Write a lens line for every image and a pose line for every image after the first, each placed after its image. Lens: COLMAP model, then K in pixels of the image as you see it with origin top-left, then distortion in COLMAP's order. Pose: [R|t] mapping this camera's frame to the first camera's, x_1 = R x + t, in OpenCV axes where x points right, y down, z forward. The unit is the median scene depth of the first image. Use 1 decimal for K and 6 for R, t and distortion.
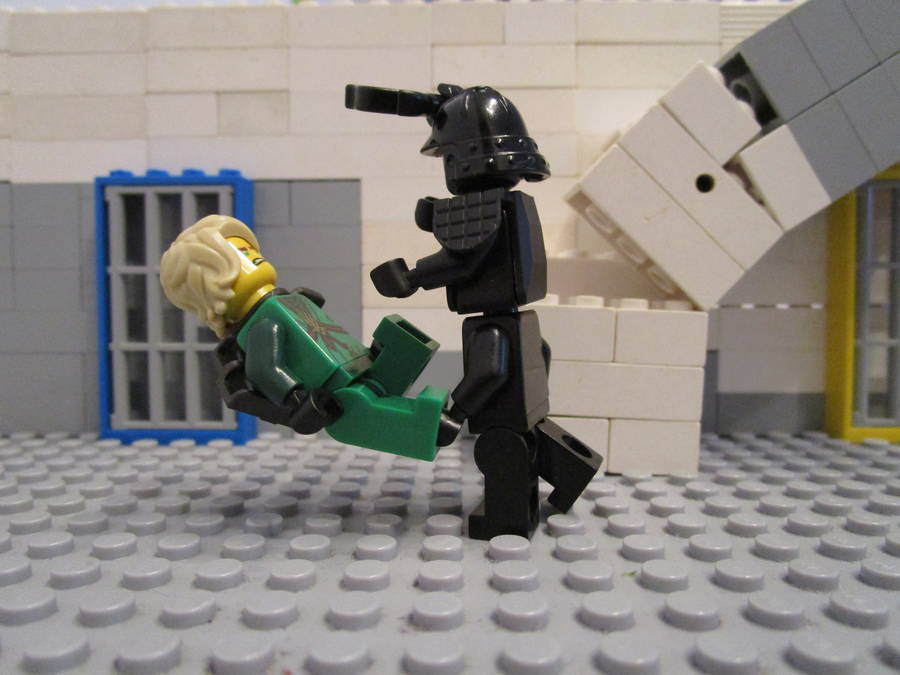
lens RADIAL K [[666.2, 0, 452.6], [0, 666.2, 343.6], [0, 0, 1]] dist [-0.026895, -0.004742]
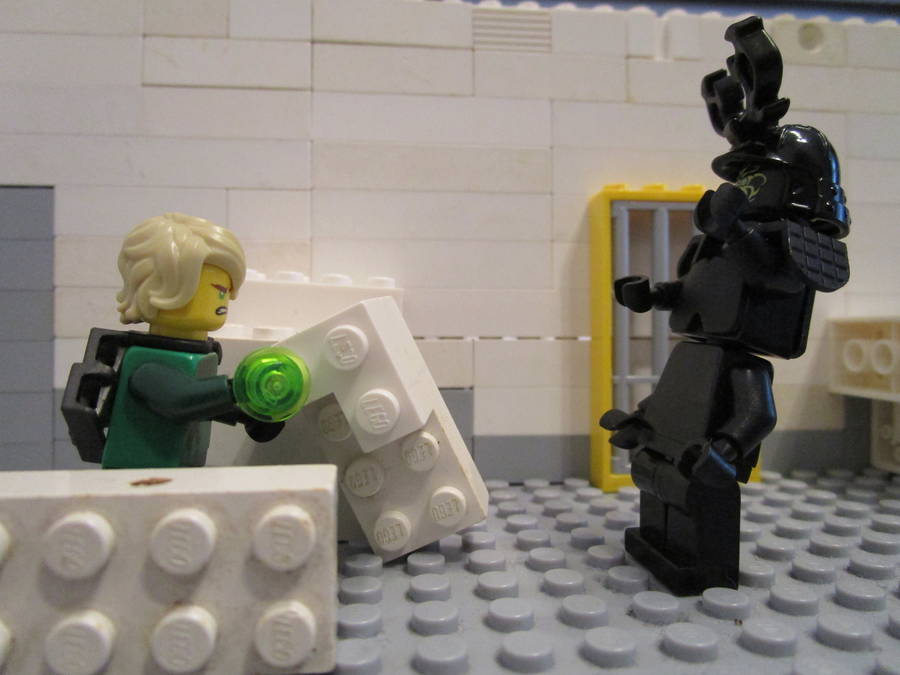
lens RADIAL K [[650.9, 0, 457.1], [0, 650.9, 341.5], [0, 0, 1]] dist [-0.037518, 0.004144]
pose [[0.992976, 0.005642, 0.118177, 0.285487], [-0.000294, 0.998977, -0.045224, -0.013023], [-0.118312, 0.044871, 0.991962, 0.140778]]
